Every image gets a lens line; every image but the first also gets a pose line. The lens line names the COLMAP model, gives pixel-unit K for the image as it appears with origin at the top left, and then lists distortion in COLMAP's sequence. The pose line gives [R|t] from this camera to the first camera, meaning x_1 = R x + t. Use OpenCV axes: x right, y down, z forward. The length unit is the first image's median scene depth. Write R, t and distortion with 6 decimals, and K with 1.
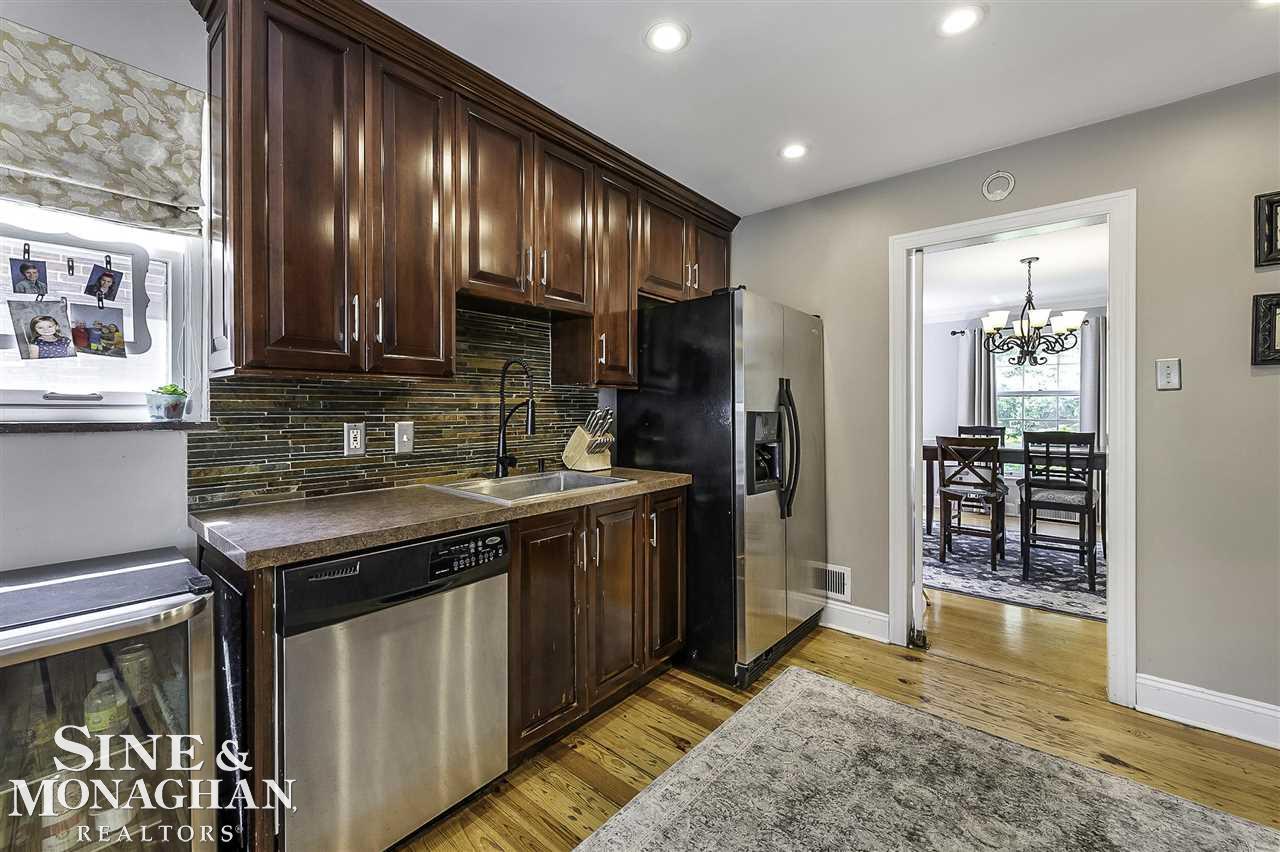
lens RADIAL K [[514.5, 0, 639.6], [0, 514.5, 416.1], [0, 0, 1]] dist [0.000209, 0.000006]
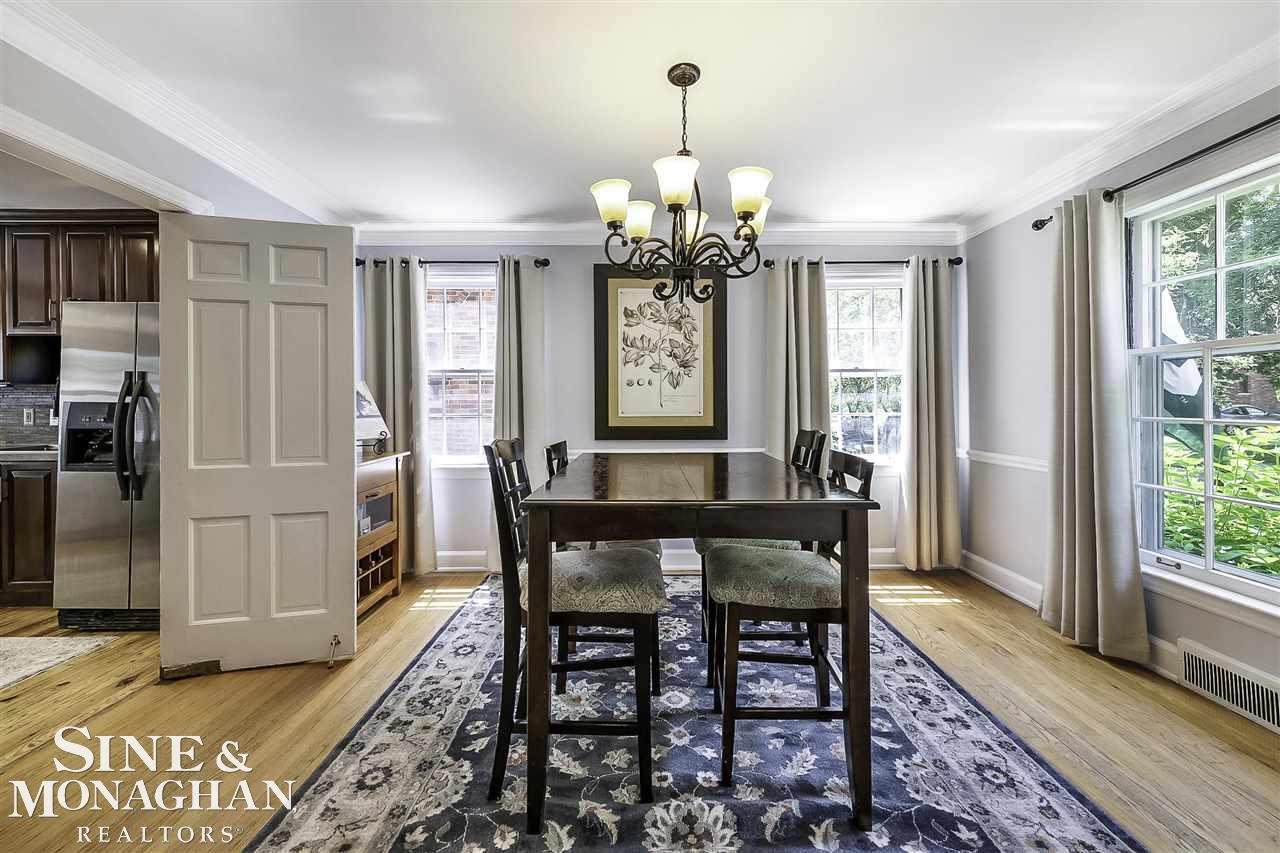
lens RADIAL K [[517.8, 0, 639.8], [0, 517.8, 402.4], [0, 0, 1]] dist [-0.000236, -0.000026]
pose [[0.649515, -0.001920, -0.760346, 1.790650], [-0.004339, 0.999971, -0.006232, -0.006593], [0.760336, 0.007347, 0.649488, 1.090996]]
